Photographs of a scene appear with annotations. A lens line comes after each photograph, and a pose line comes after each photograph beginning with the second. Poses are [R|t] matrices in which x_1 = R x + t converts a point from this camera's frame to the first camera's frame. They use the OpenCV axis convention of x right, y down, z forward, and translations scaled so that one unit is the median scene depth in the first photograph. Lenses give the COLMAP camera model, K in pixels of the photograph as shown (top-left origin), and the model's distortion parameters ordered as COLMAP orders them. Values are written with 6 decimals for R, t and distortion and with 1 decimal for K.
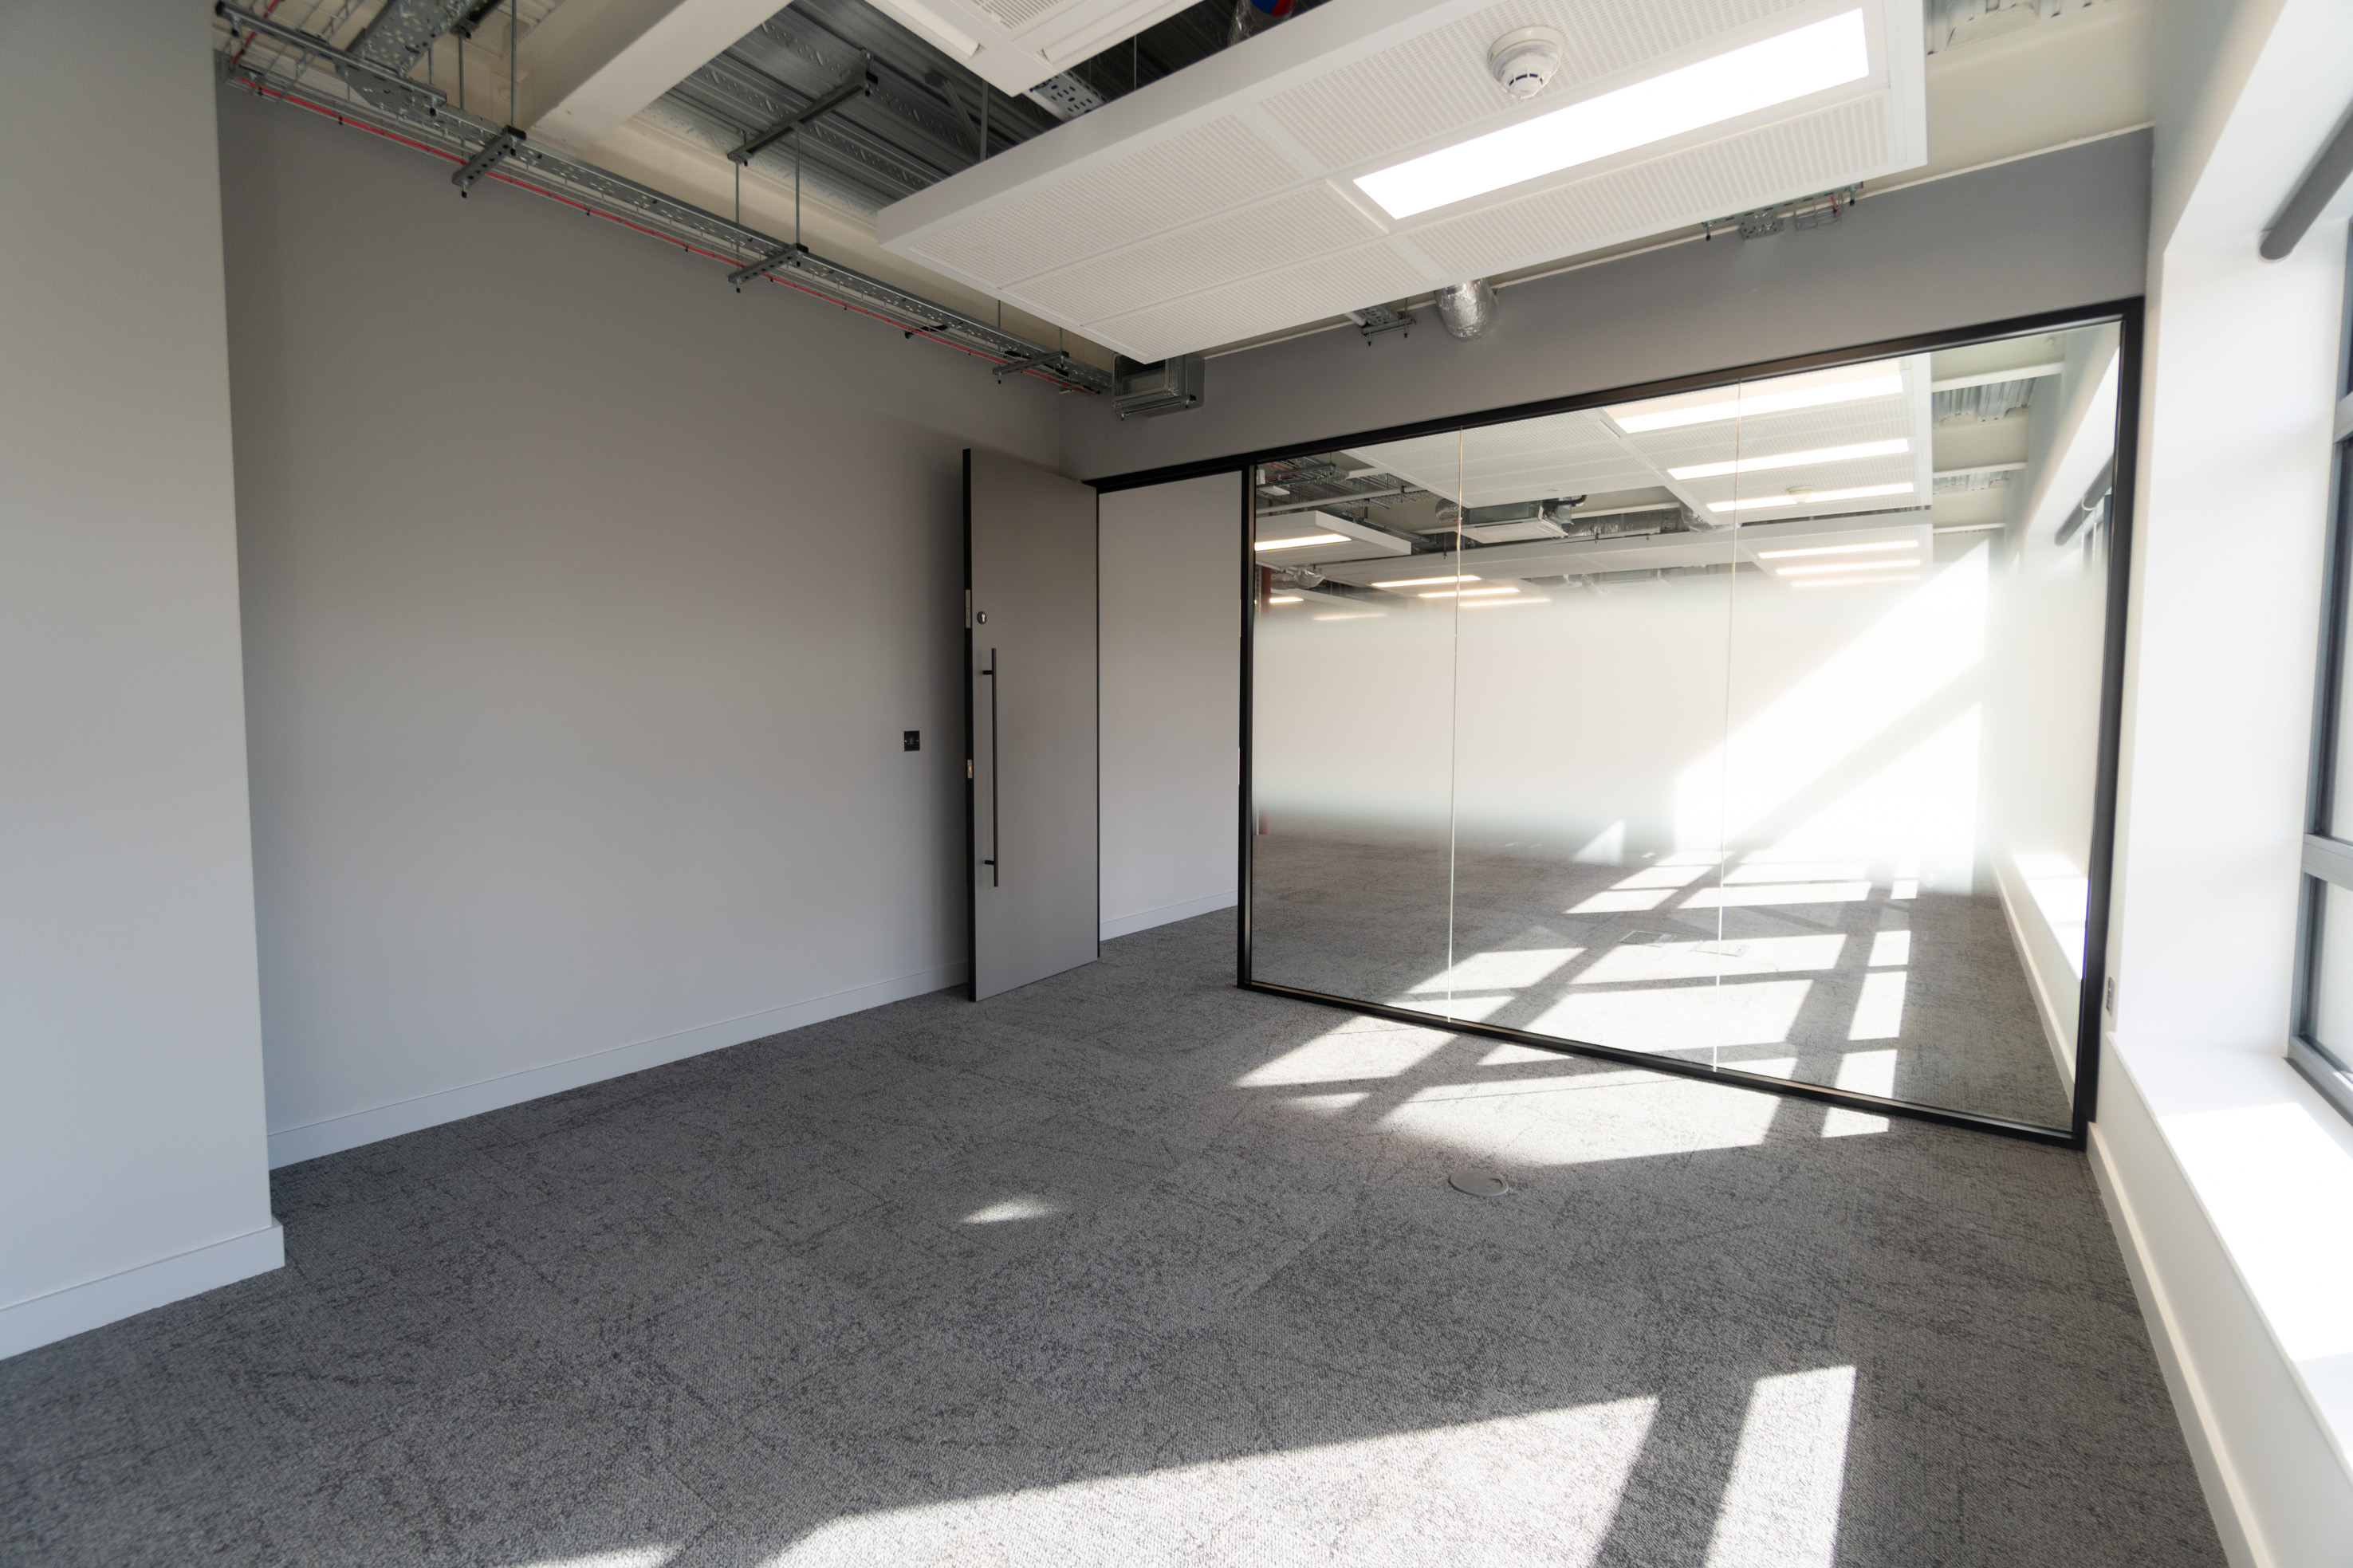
lens RADIAL K [[1016.1, 0, 1163.7], [0, 1016.1, 776.3], [0, 0, 1]] dist [-0.003702, -0.000357]
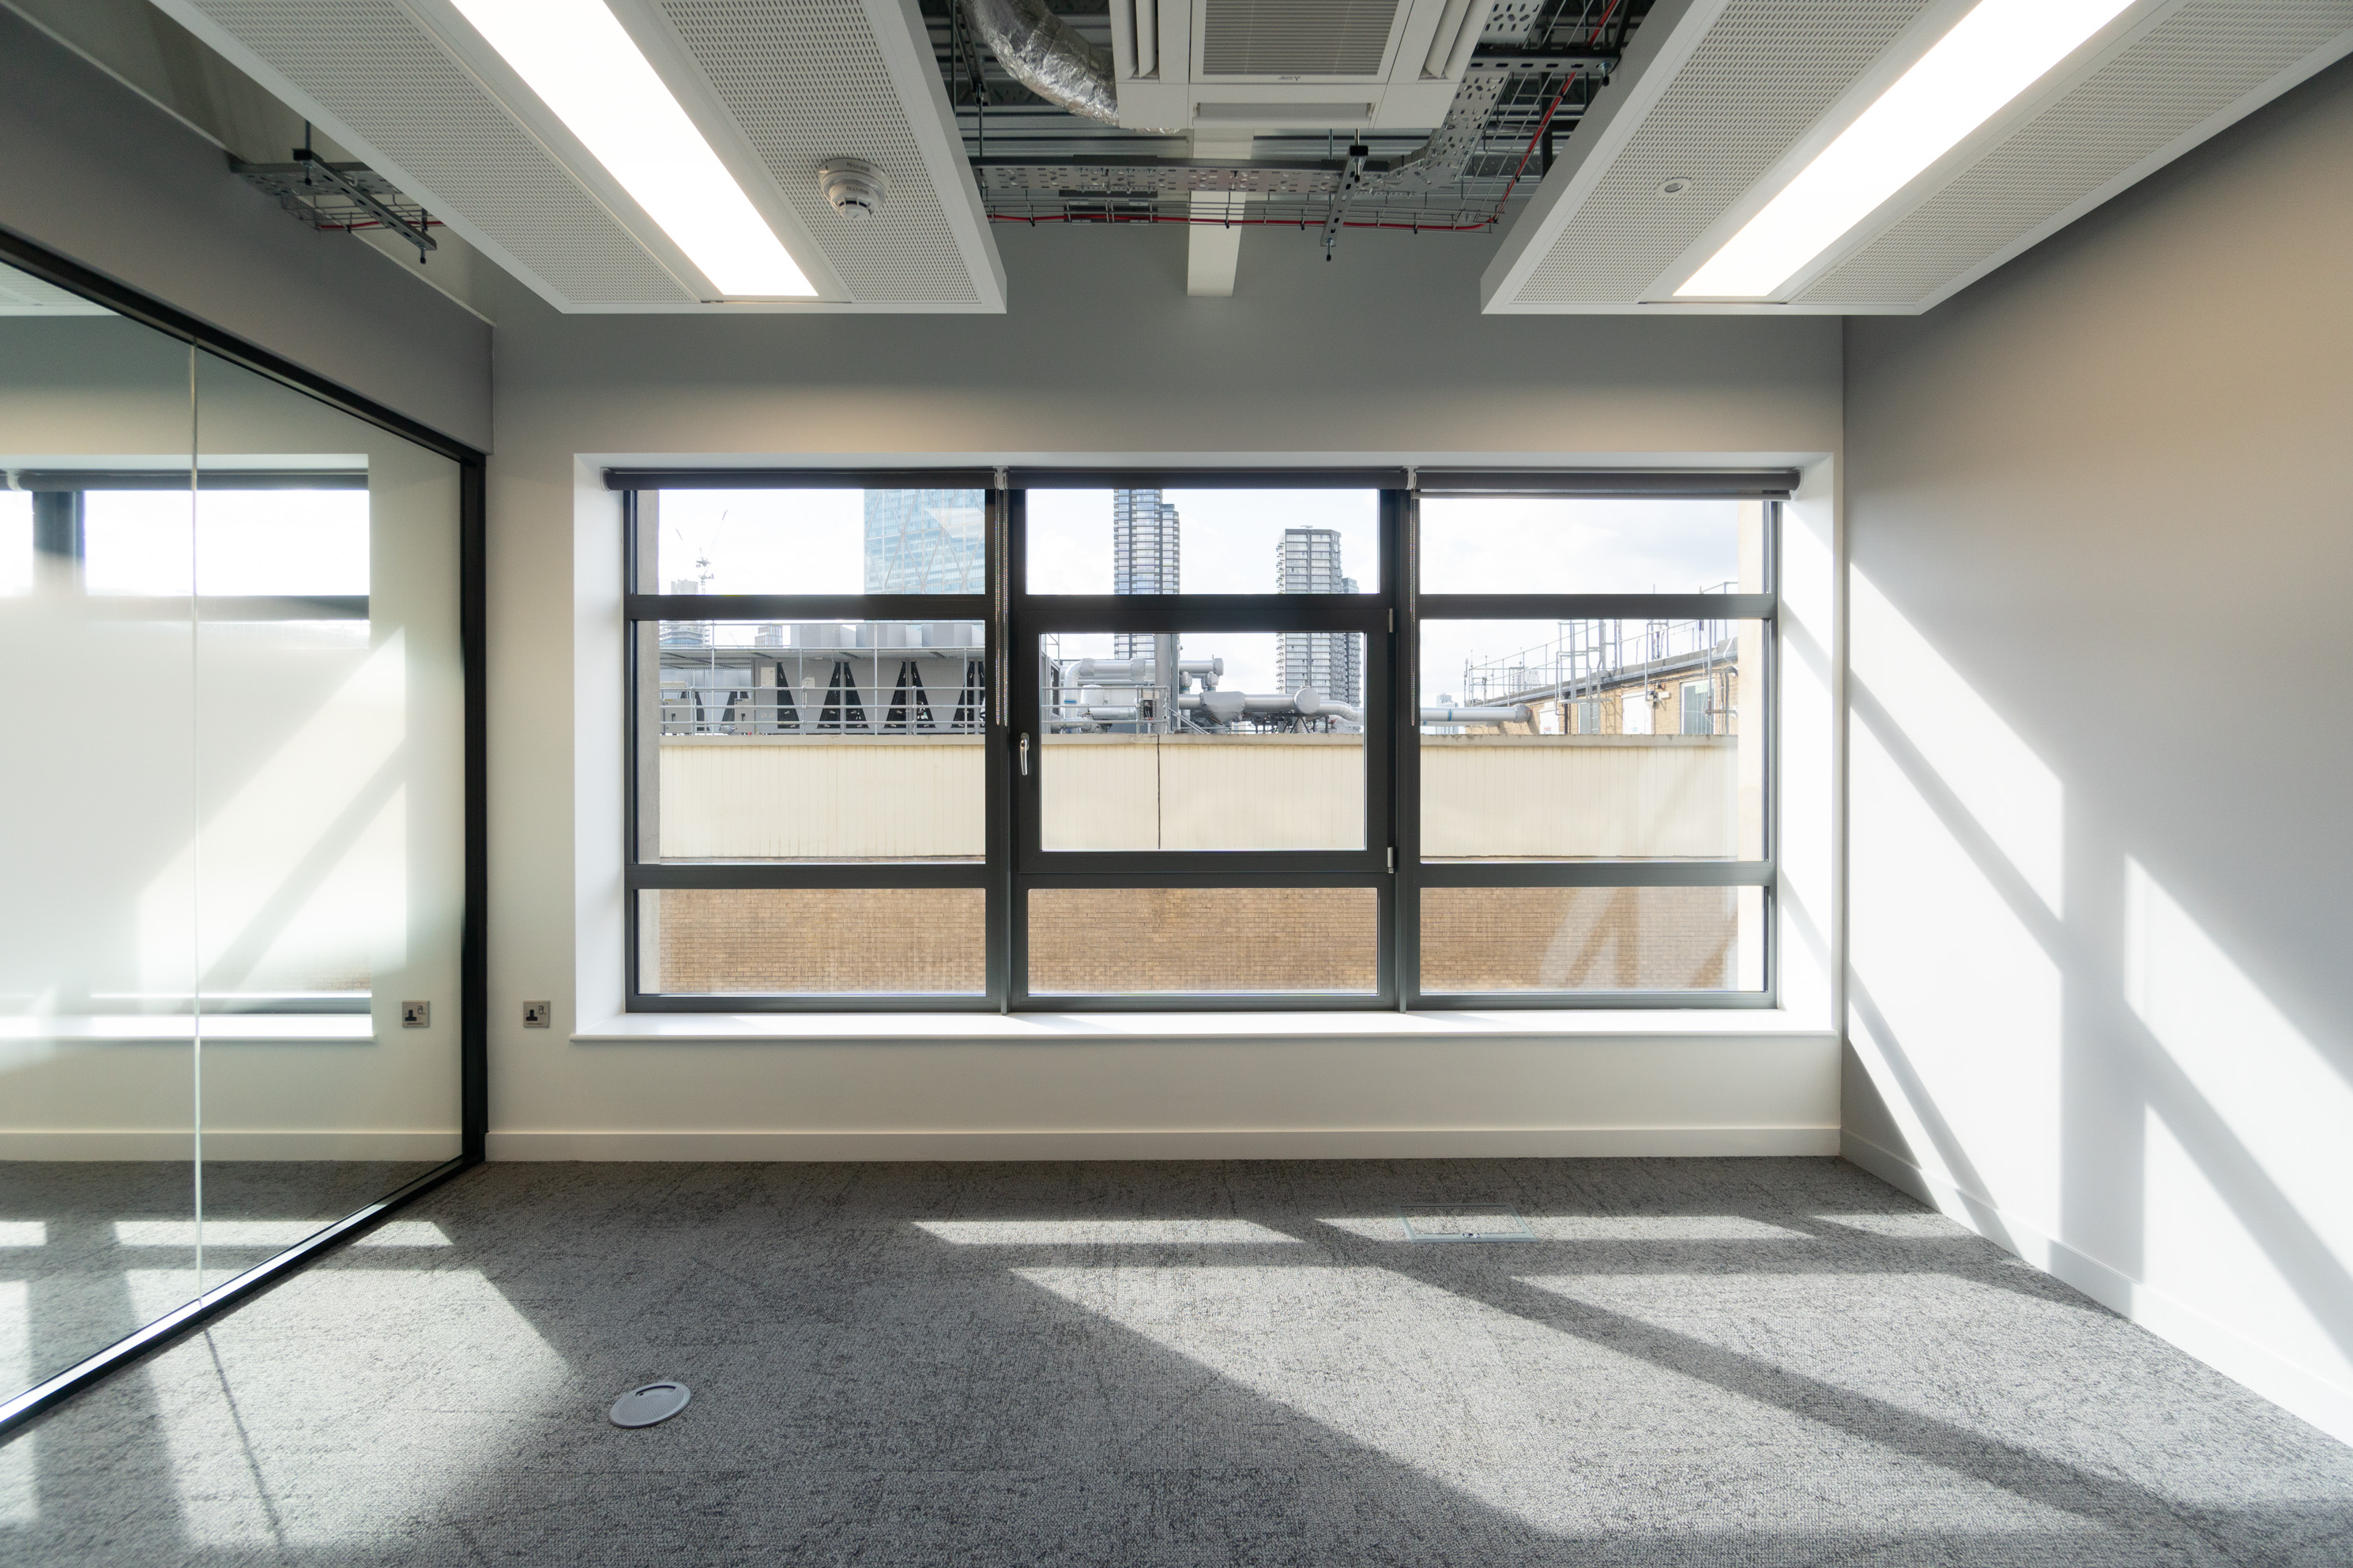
lens RADIAL K [[1024.4, 0, 1171.8], [0, 1024.4, 774.0], [0, 0, 1]] dist [-0.001899, -0.000194]
pose [[-0.604089, -0.006633, 0.796889, -0.420847], [0.047464, 0.997891, 0.044287, -0.075052], [-0.795502, 0.064577, -0.602500, 0.850083]]
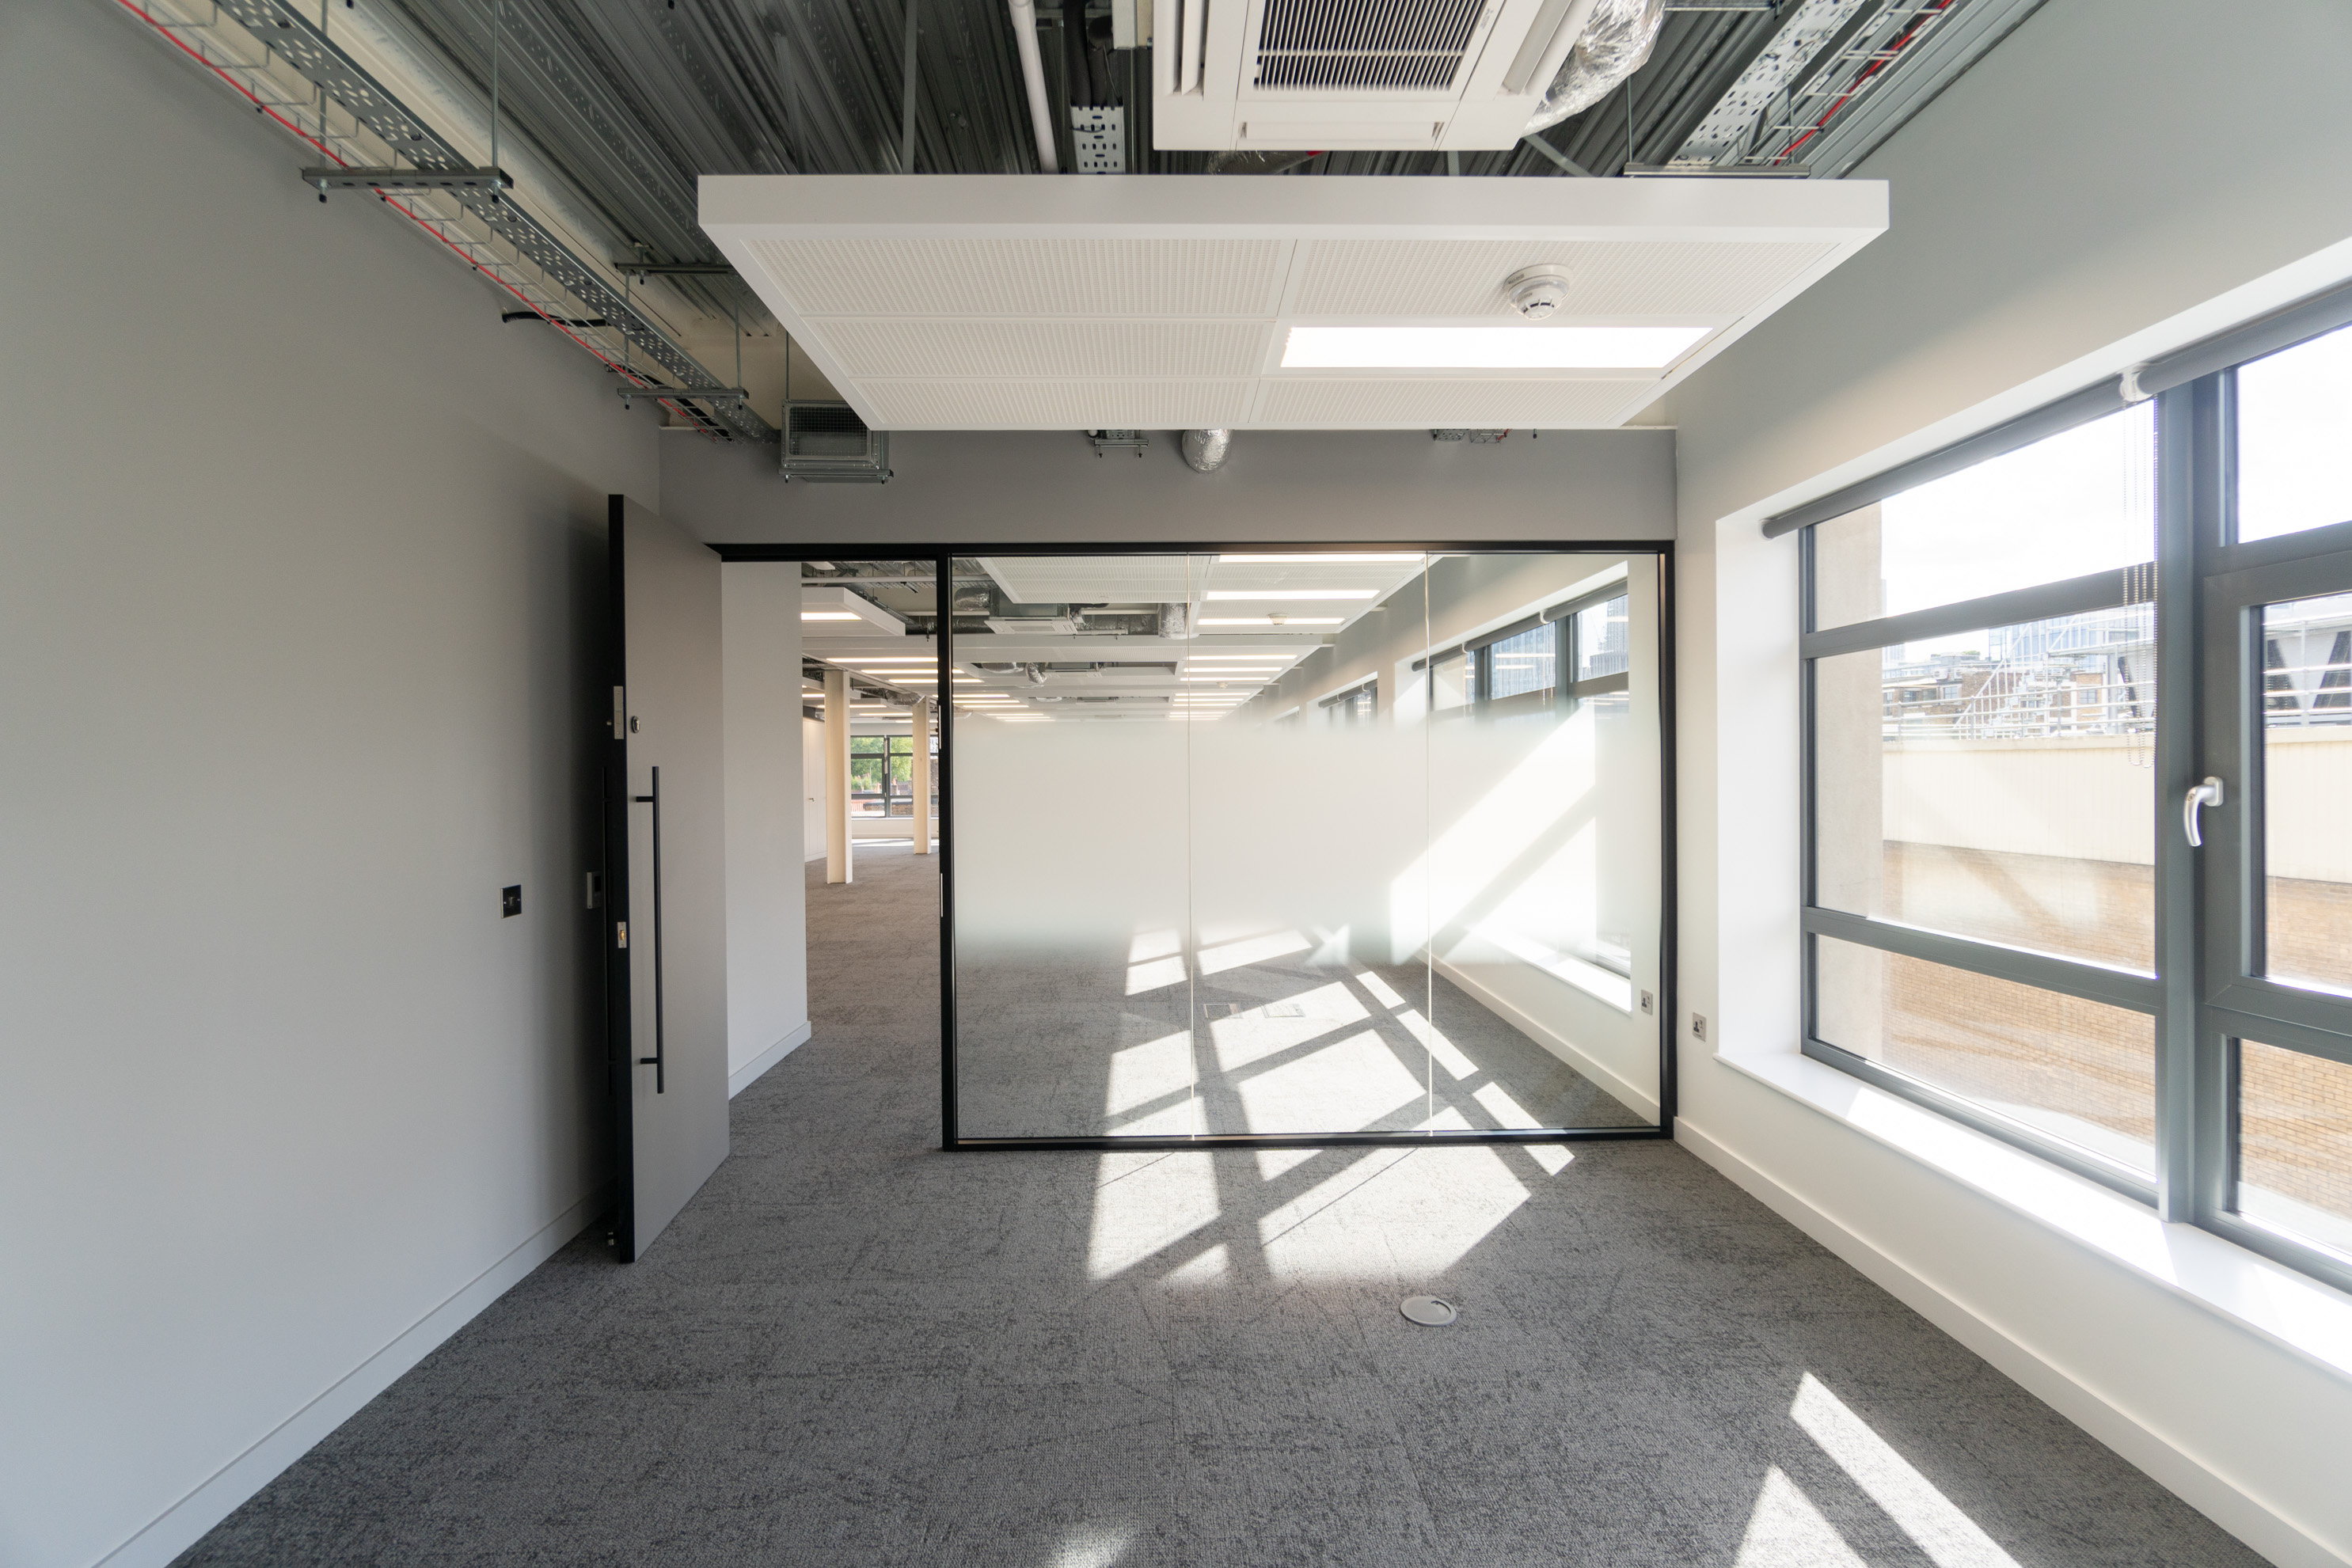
lens RADIAL K [[1015.7, 0, 1163.2], [0, 1015.7, 776.3], [0, 0, 1]] dist [-0.003702, -0.000357]
pose [[0.789211, -0.014696, 0.613946, -0.398376], [0.050438, 0.997887, -0.040951, -0.085354], [-0.612047, 0.063285, 0.788285, 0.240345]]
